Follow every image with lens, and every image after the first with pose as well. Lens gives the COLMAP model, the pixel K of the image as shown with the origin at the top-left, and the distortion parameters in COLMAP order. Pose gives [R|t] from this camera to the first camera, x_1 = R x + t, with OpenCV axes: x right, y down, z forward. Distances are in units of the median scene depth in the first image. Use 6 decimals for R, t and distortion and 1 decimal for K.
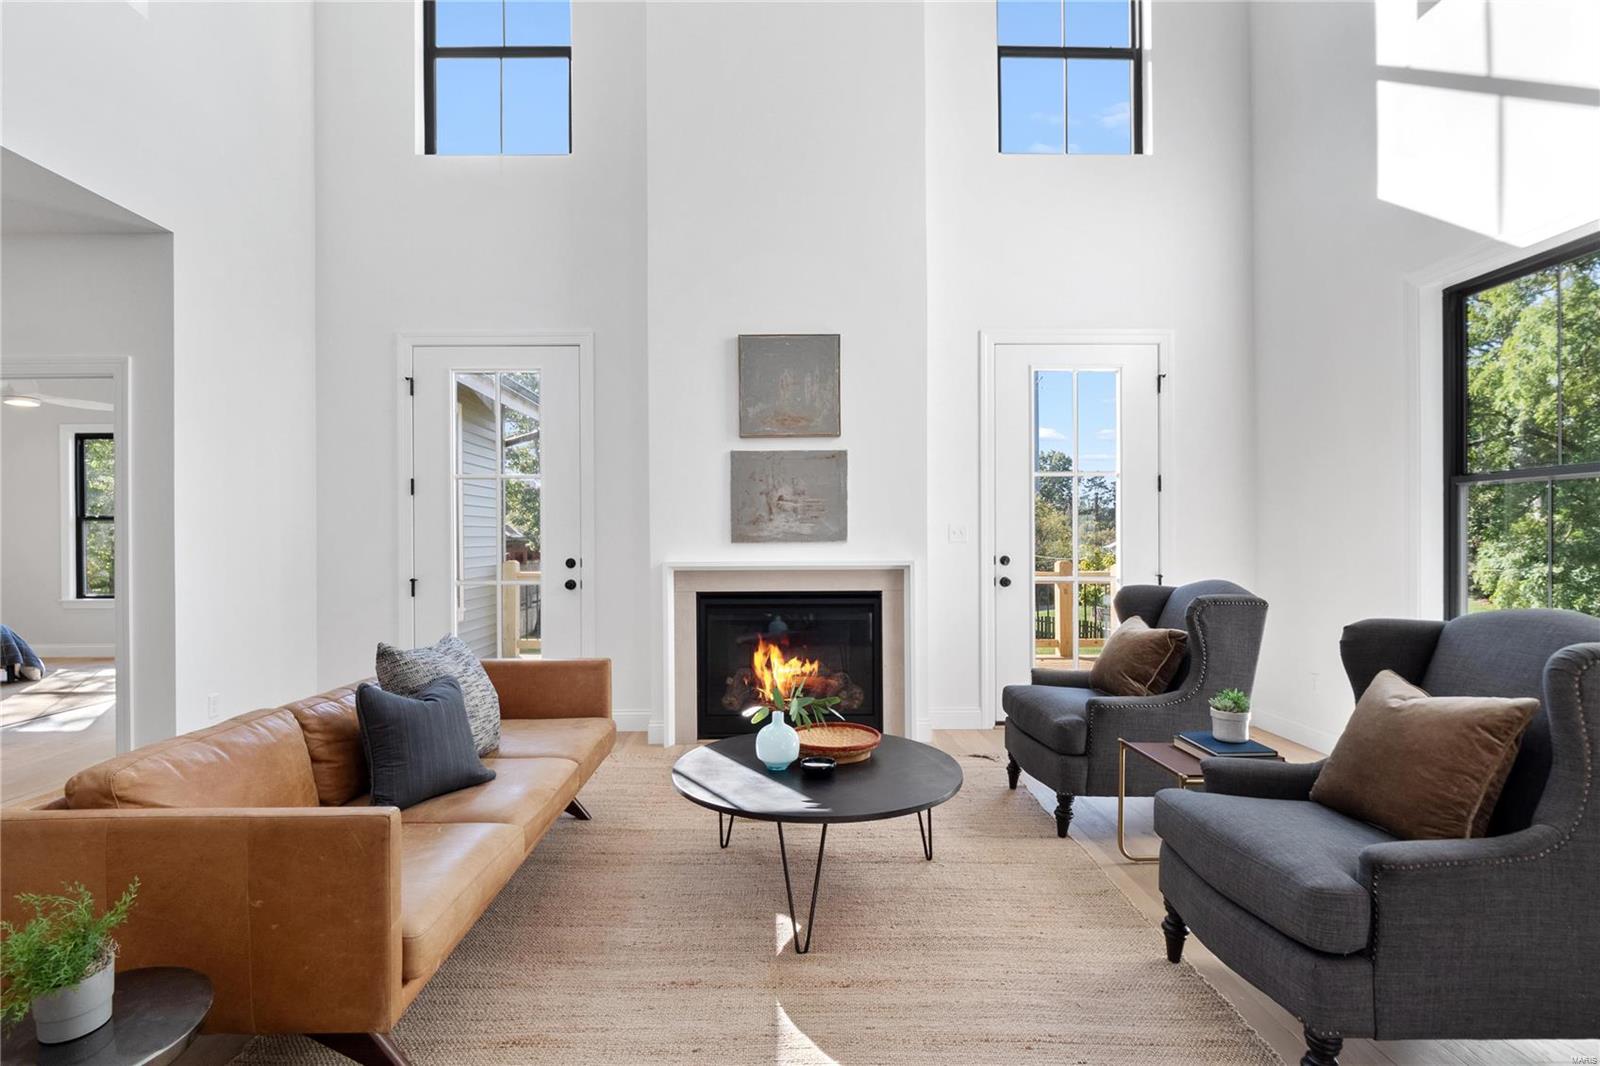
lens RADIAL K [[768.9, 0, 788.2], [0, 768.9, 542.8], [0, 0, 1]] dist [-0.001708, -0.004108]
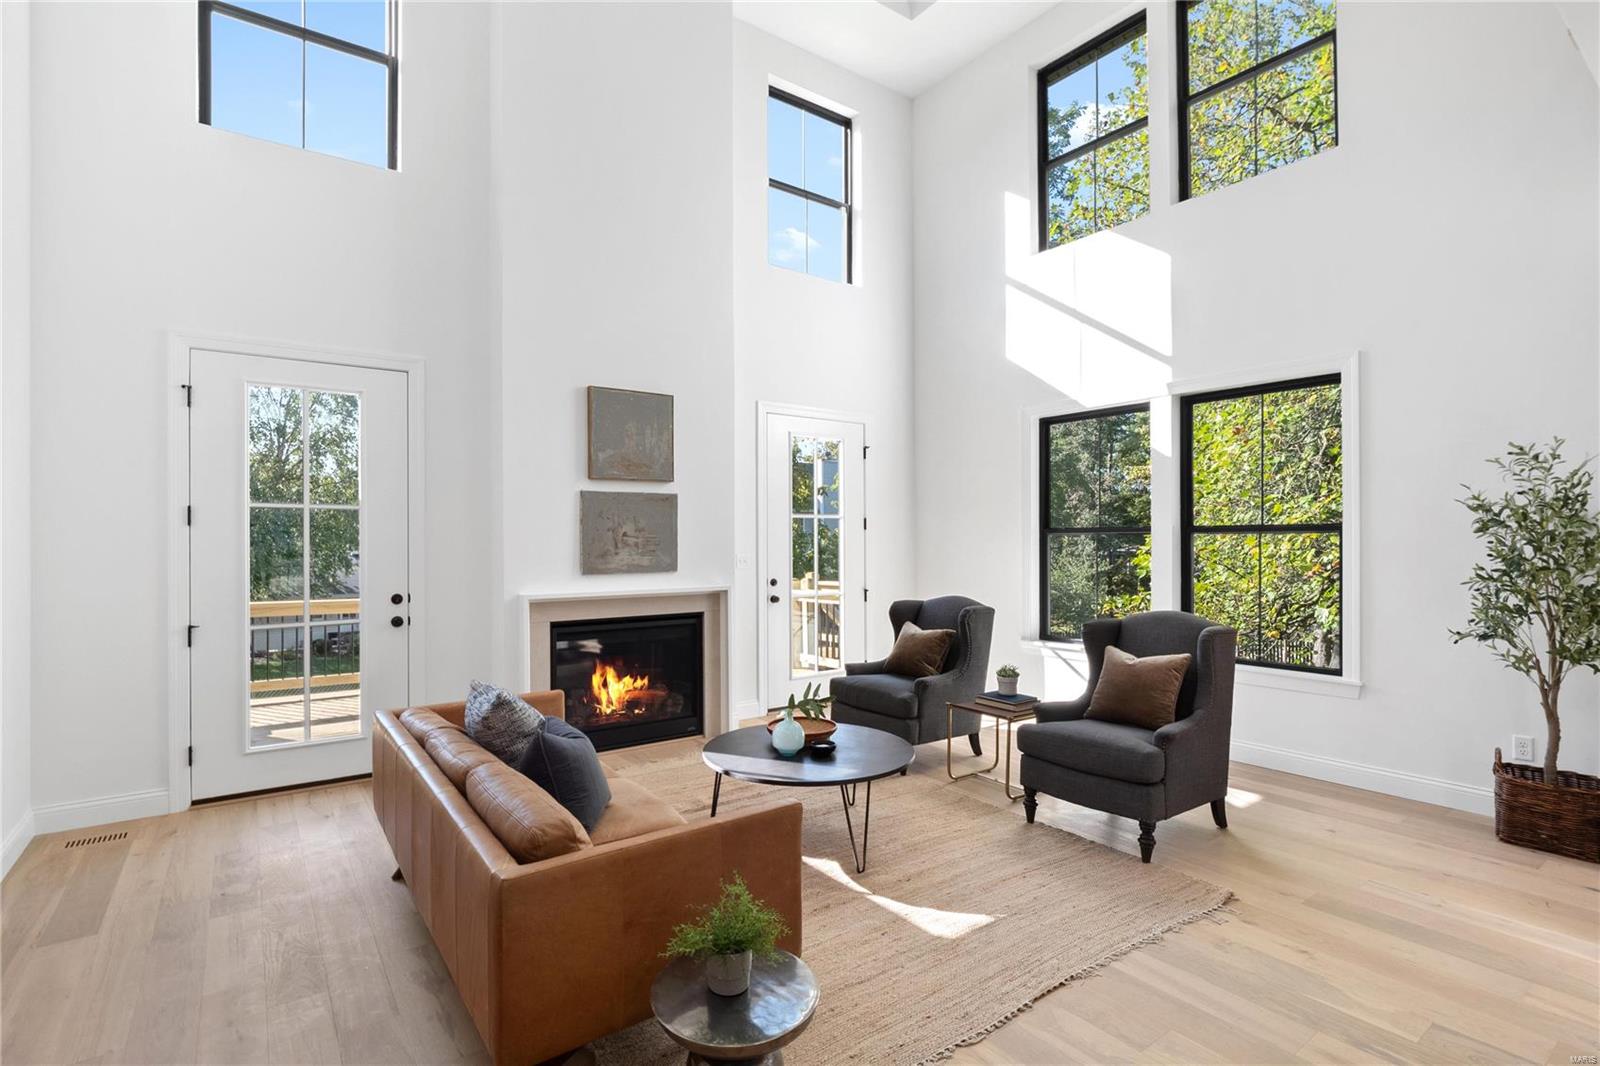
lens RADIAL K [[768.9, 0, 784.0], [0, 768.9, 535.2], [0, 0, 1]] dist [-0.001708, -0.004108]
pose [[0.818589, 0.004666, 0.574361, -0.464997], [0.002534, 0.999928, -0.011734, -0.042996], [-0.574374, 0.011061, 0.818518, -0.055202]]
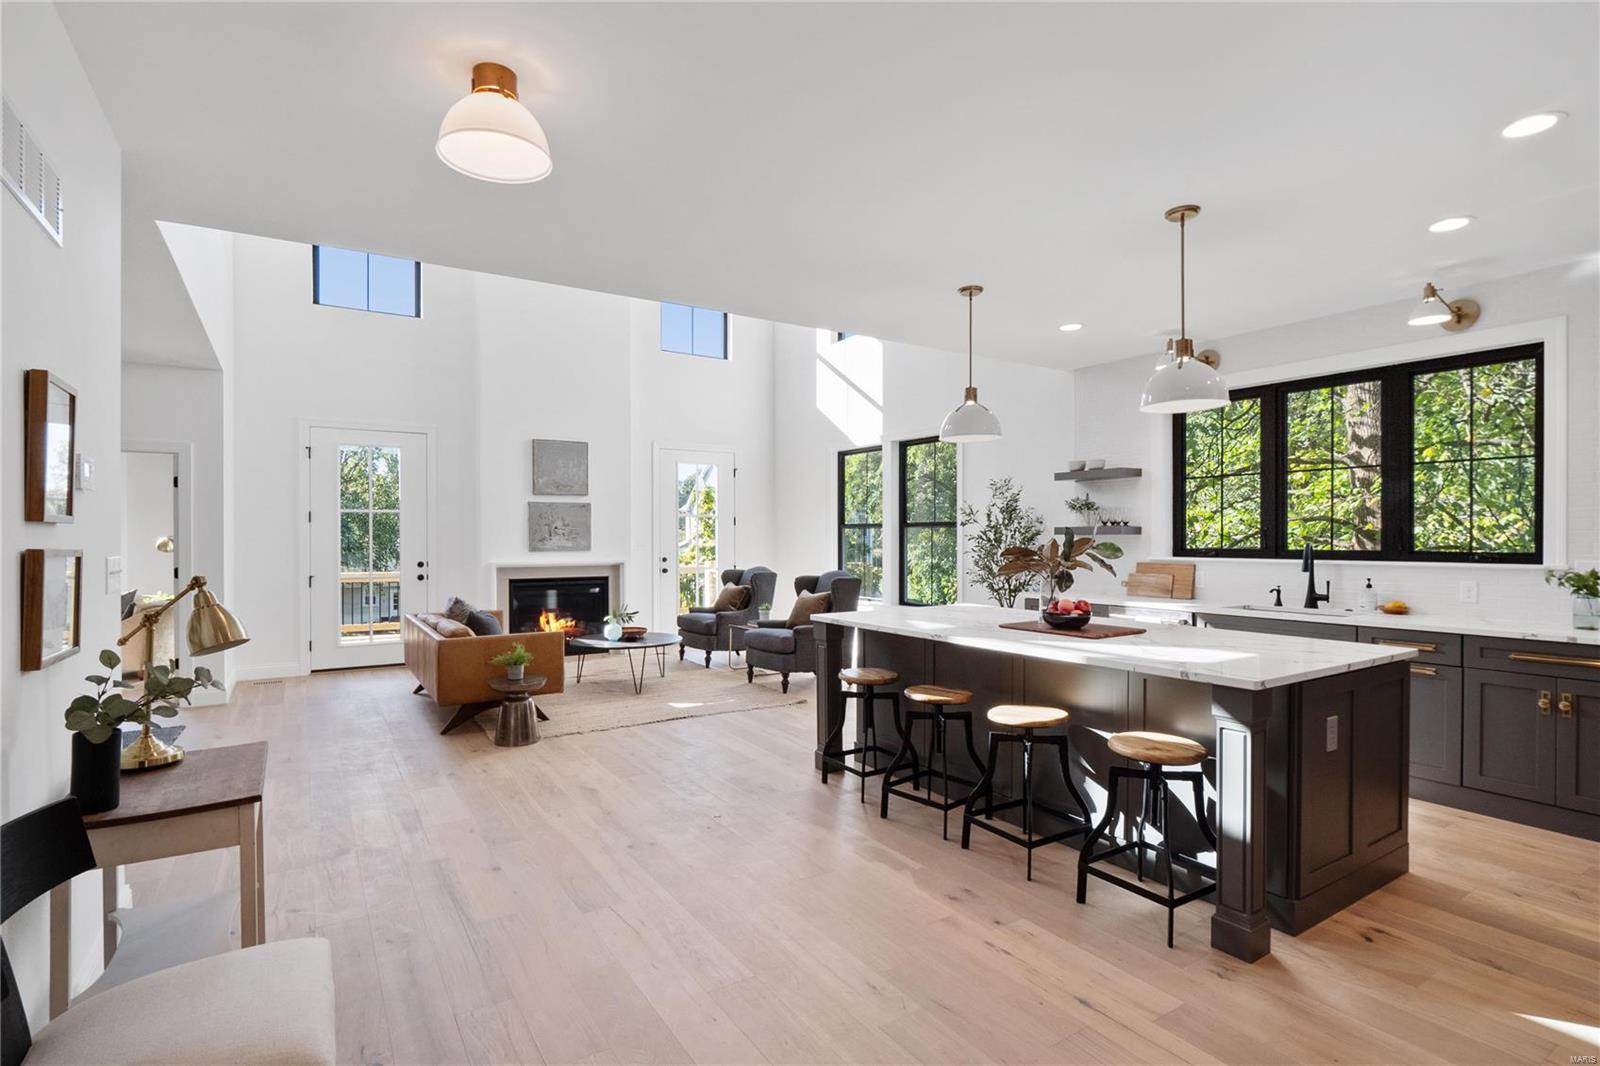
lens RADIAL K [[768.9, 0, 789.2], [0, 768.9, 539.3], [0, 0, 1]] dist [-0.001708, -0.004108]
pose [[0.848543, 0.000880, 0.529126, -0.517173], [0.000909, 0.999995, -0.003121, -0.023580], [-0.529126, 0.003129, 0.848538, -0.885421]]
